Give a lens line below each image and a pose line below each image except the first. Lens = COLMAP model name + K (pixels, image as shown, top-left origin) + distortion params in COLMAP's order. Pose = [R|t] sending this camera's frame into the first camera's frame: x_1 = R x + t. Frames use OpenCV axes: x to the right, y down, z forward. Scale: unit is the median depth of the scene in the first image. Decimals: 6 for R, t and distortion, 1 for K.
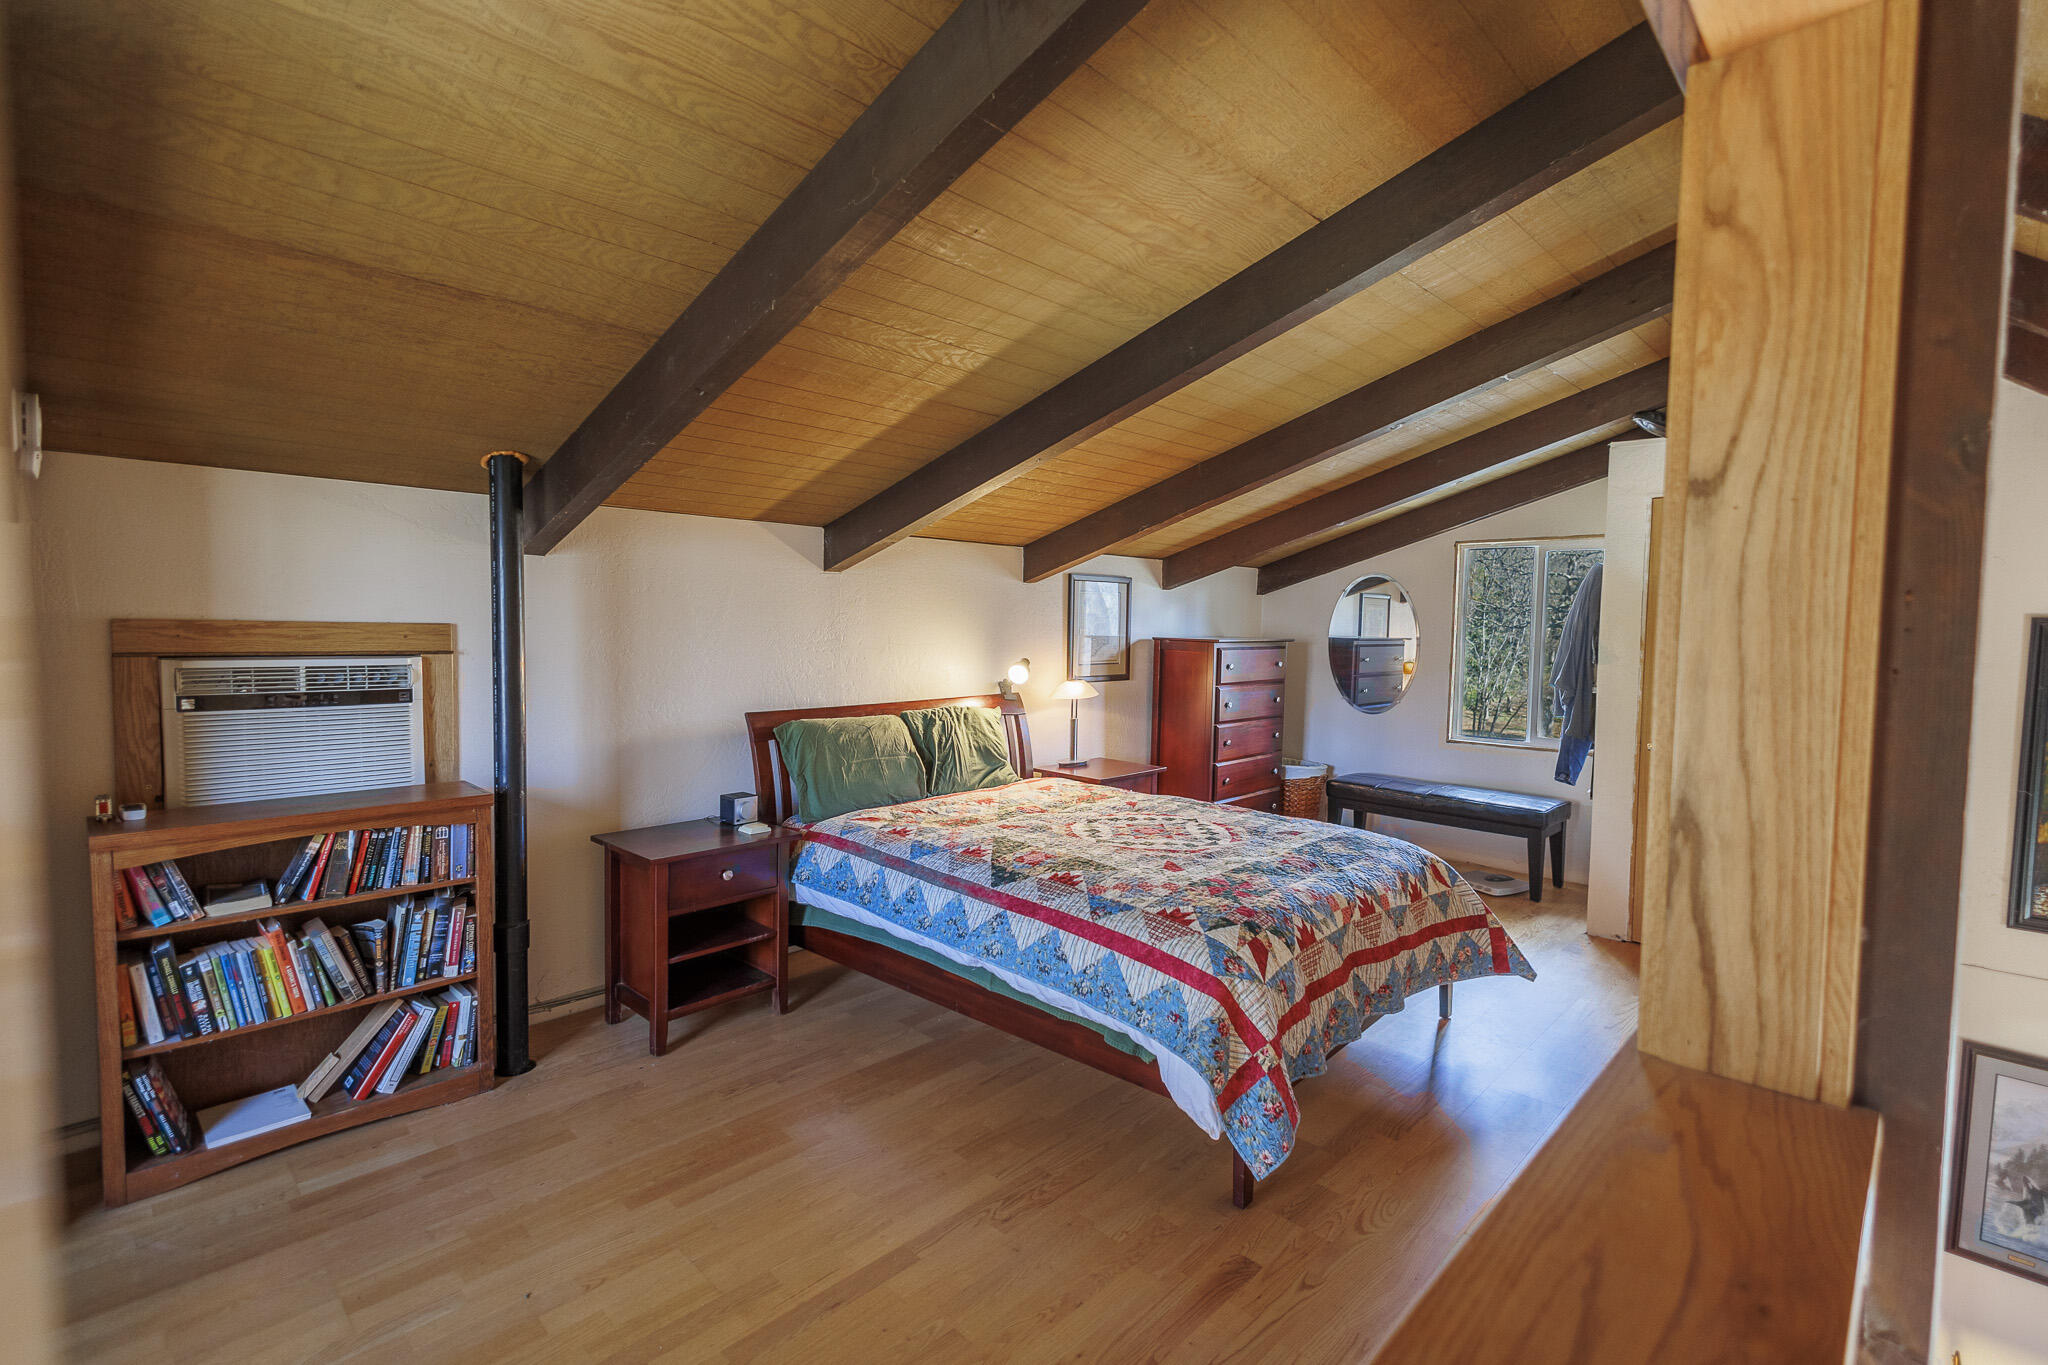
lens RADIAL K [[955.5, 0, 1021.2], [0, 955.5, 633.3], [0, 0, 1]] dist [0.009597, -0.000187]
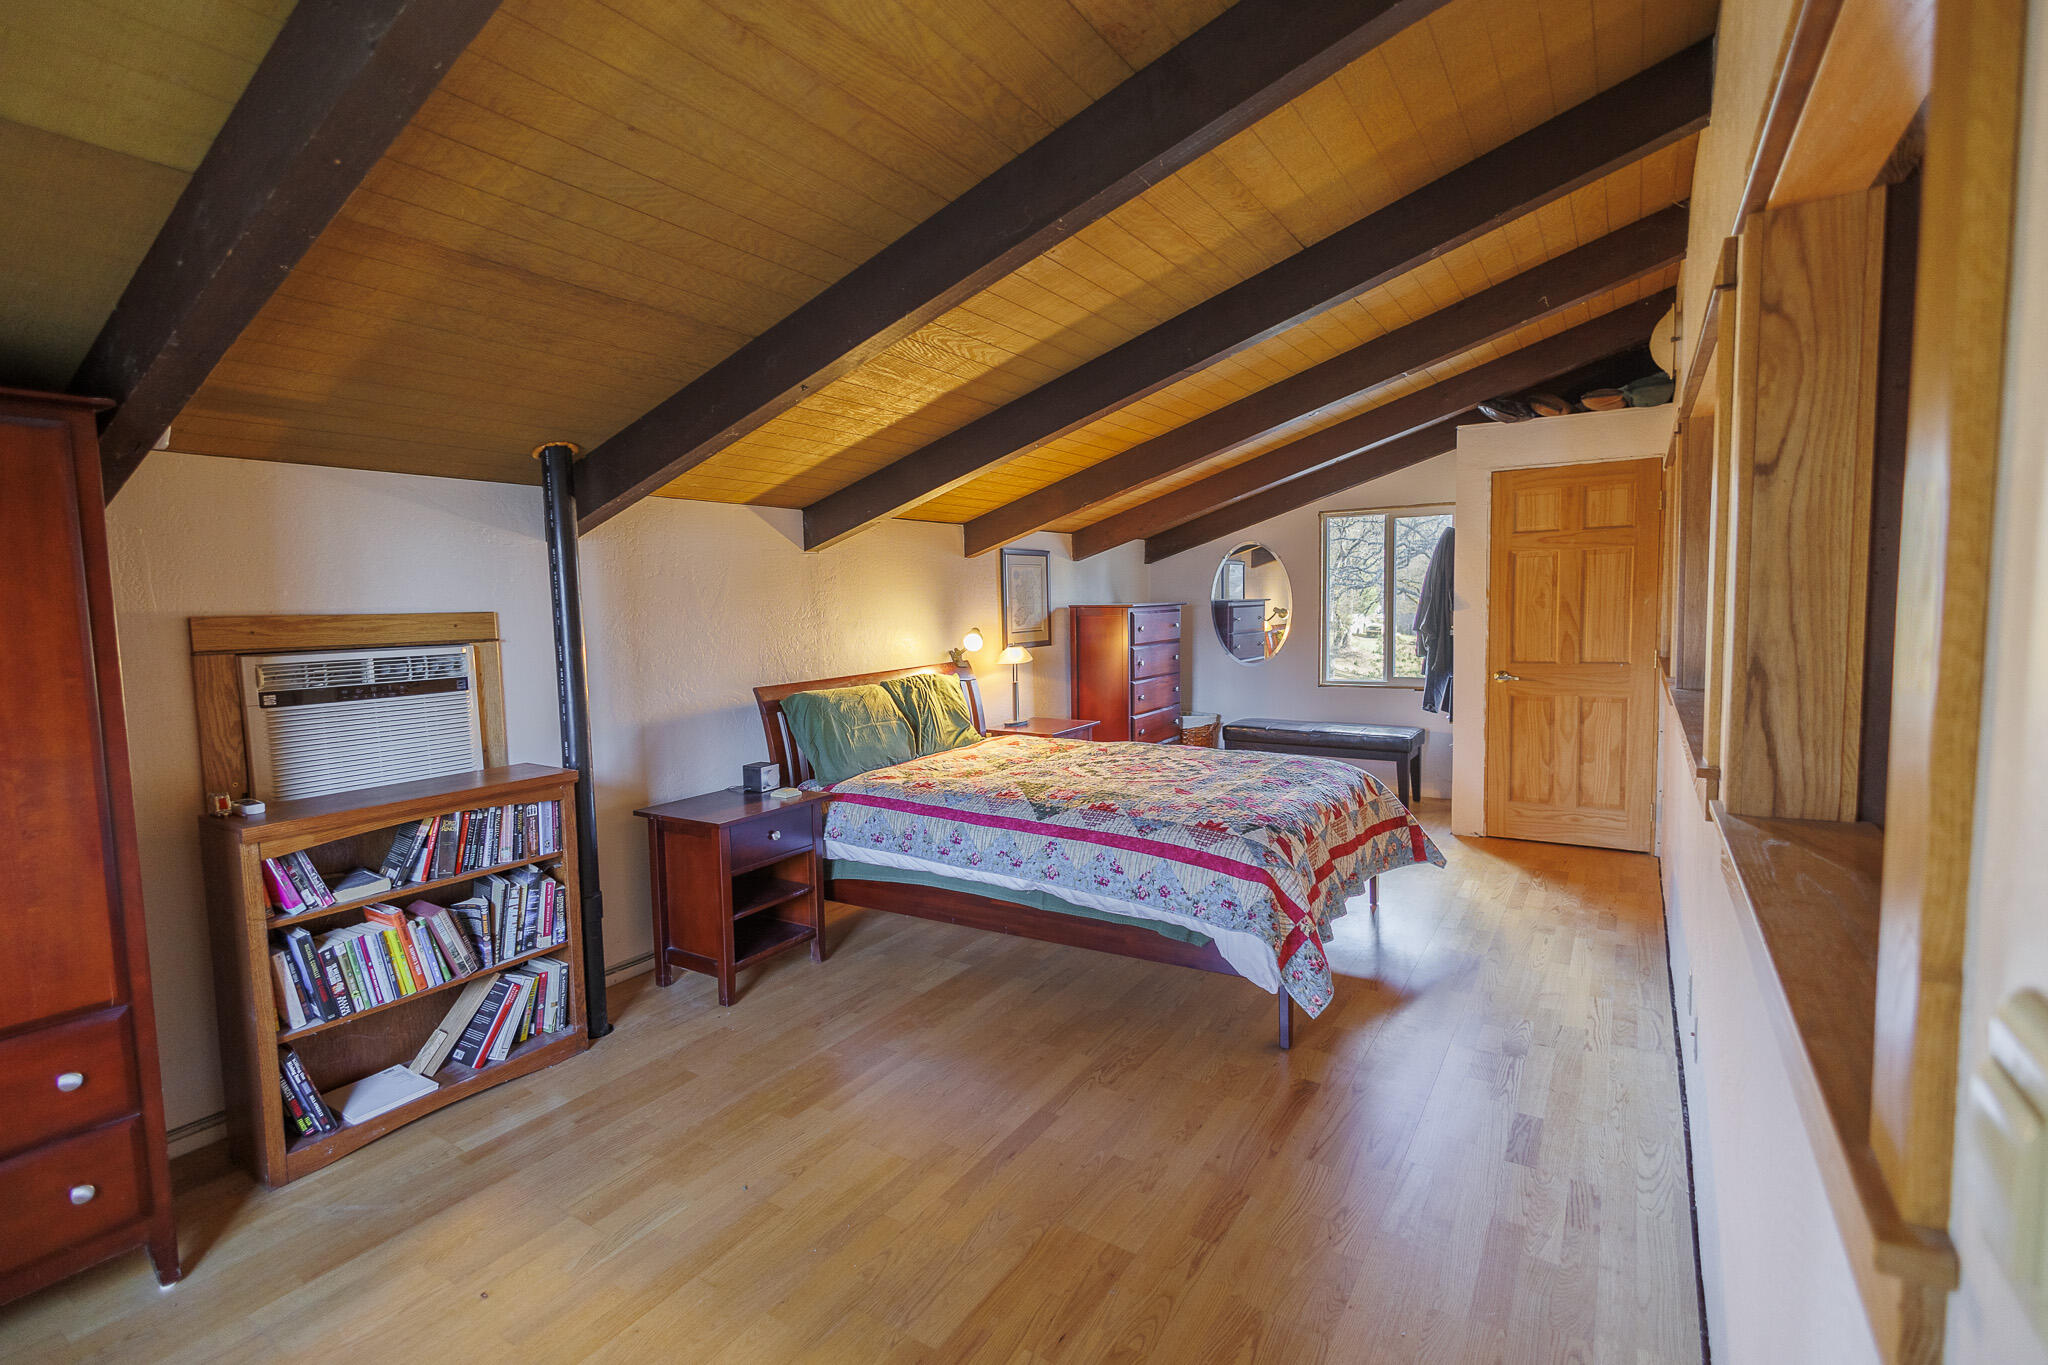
lens RADIAL K [[955.5, 0, 1021.2], [0, 955.5, 633.3], [0, 0, 1]] dist [0.009597, -0.000187]
pose [[0.980148, -0.046918, 0.192636, -0.291268], [0.042555, 0.998737, 0.026725, 0.010912], [-0.193646, -0.017997, 0.980906, -0.129026]]
